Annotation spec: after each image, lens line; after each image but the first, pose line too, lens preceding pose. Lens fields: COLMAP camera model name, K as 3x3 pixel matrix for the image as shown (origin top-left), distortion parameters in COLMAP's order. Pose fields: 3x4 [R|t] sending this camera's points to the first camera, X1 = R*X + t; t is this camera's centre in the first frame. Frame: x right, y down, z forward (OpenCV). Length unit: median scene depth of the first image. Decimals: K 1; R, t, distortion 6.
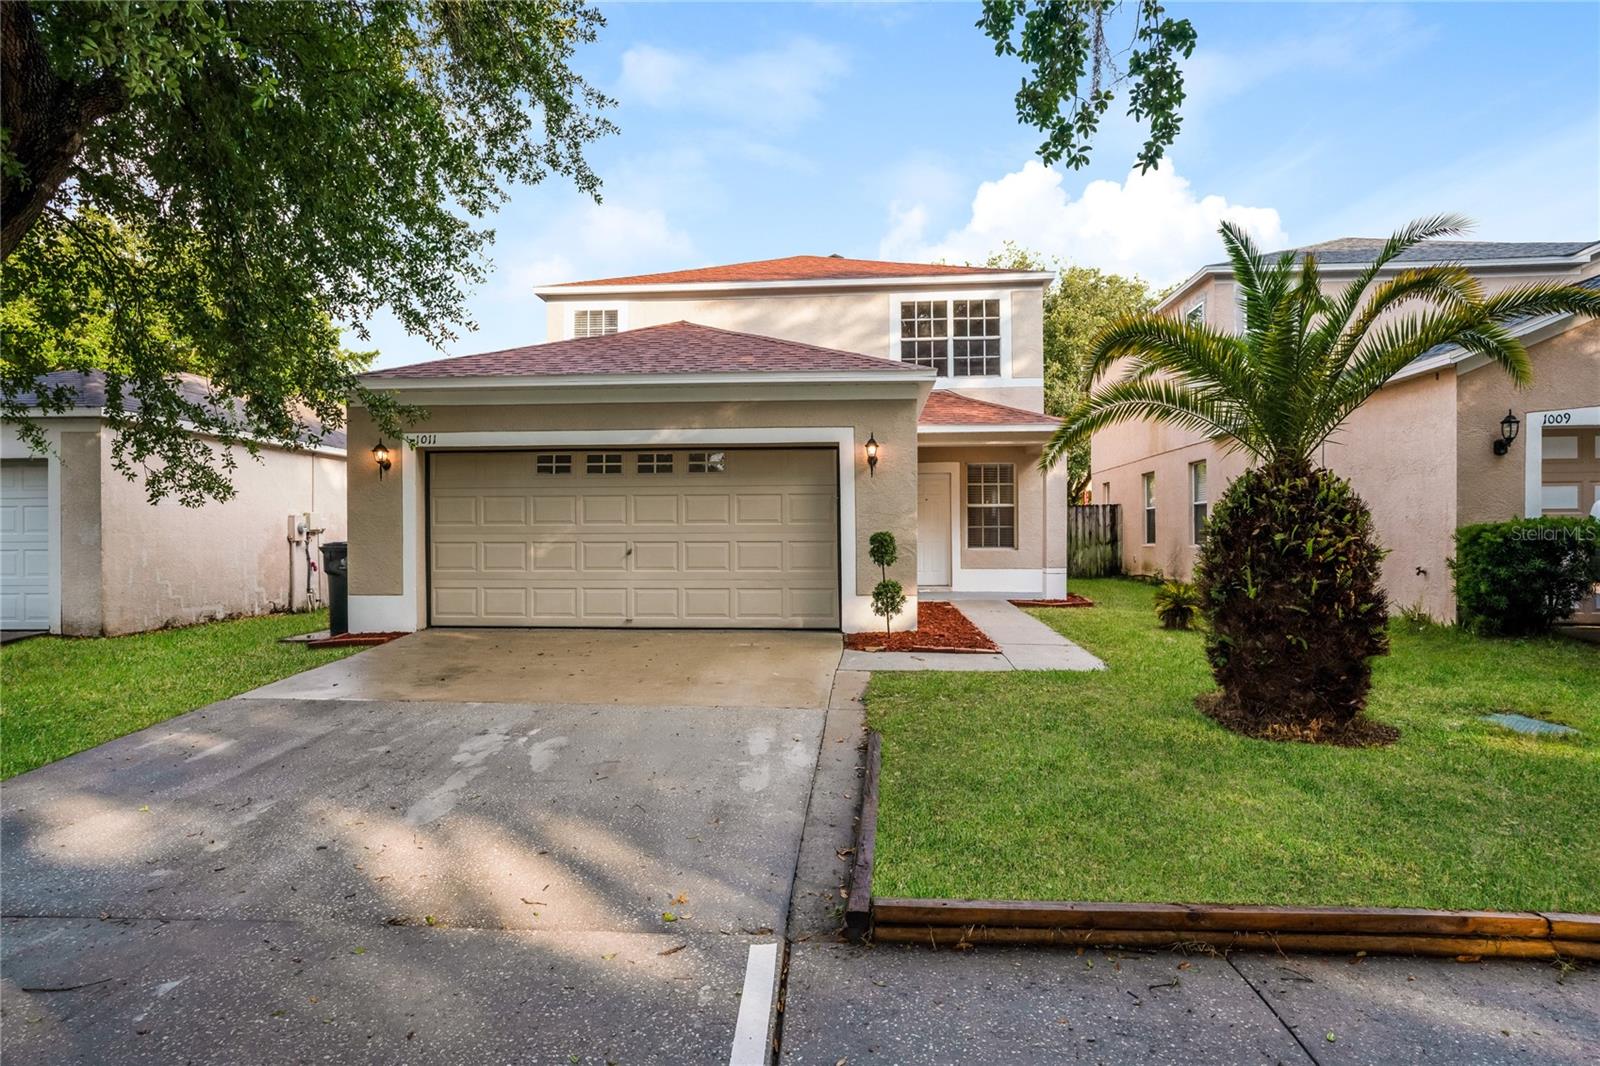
lens RADIAL K [[846.0, 0, 809.7], [0, 846.0, 530.6], [0, 0, 1]] dist [-0.013655, 0.009626]
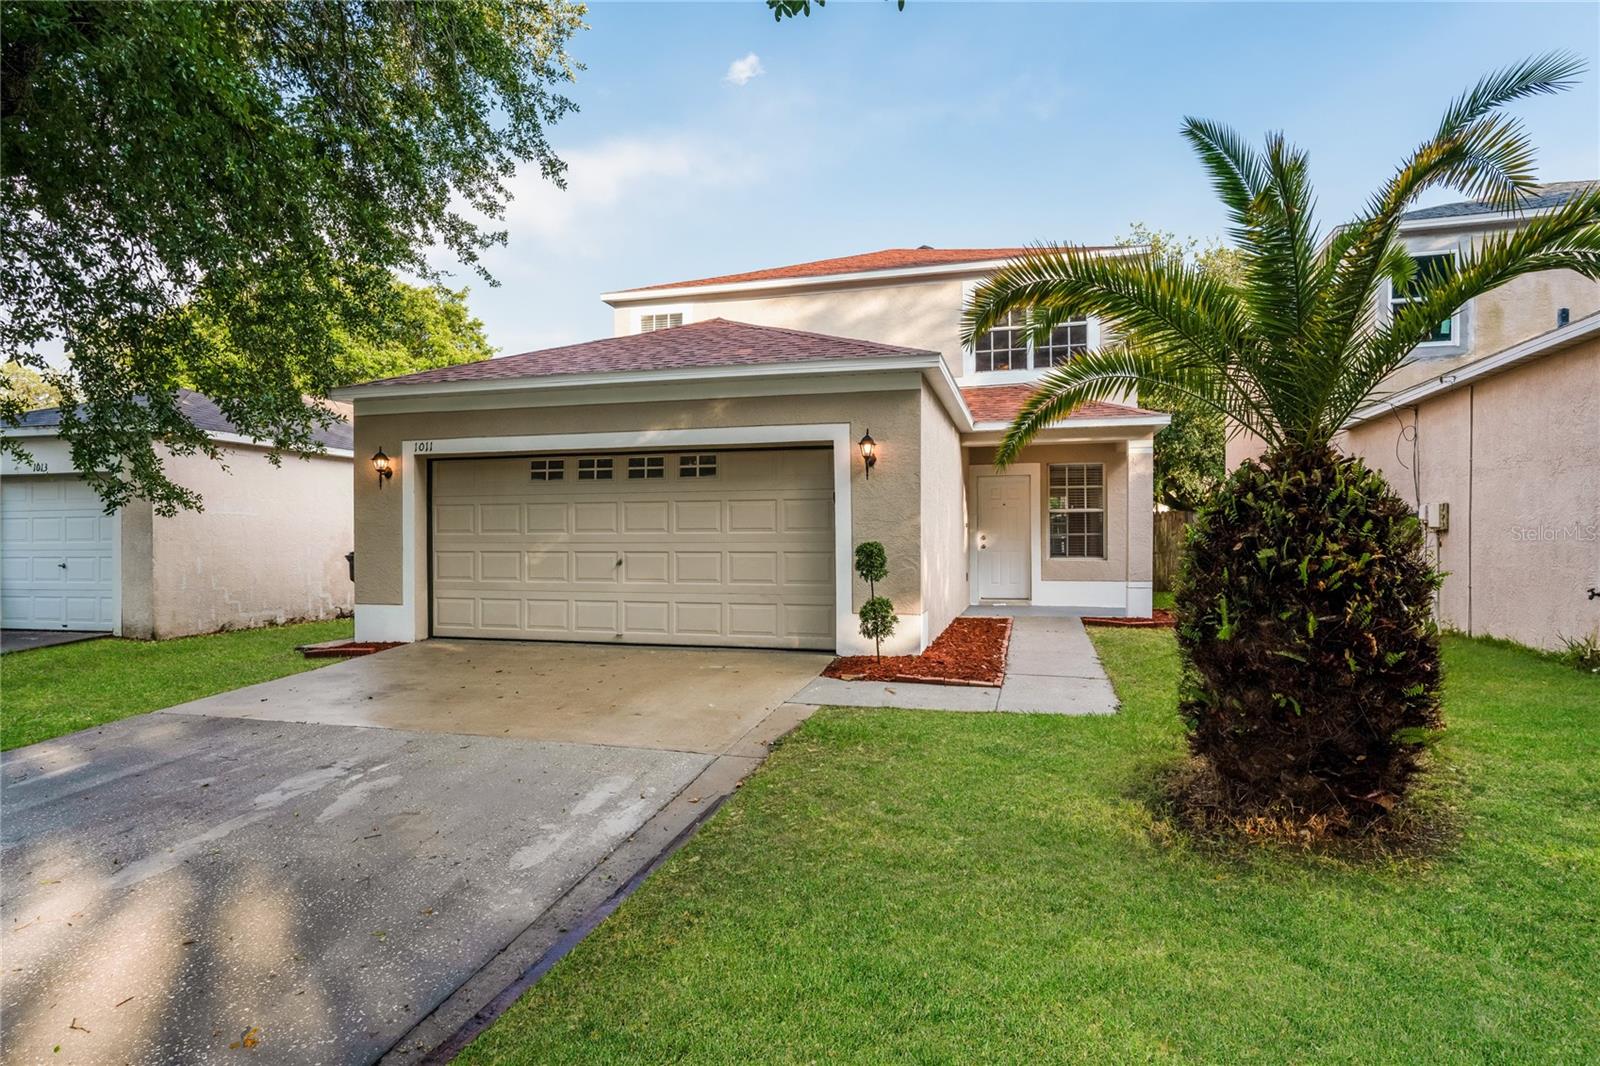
lens RADIAL K [[846.0, 0, 788.1], [0, 846.0, 540.1], [0, 0, 1]] dist [-0.013655, 0.009626]
pose [[0.982217, 0.000804, -0.187748, 0.151394], [-0.000027, 0.999991, 0.004139, -0.003552], [0.187749, -0.004061, 0.982209, 0.116819]]
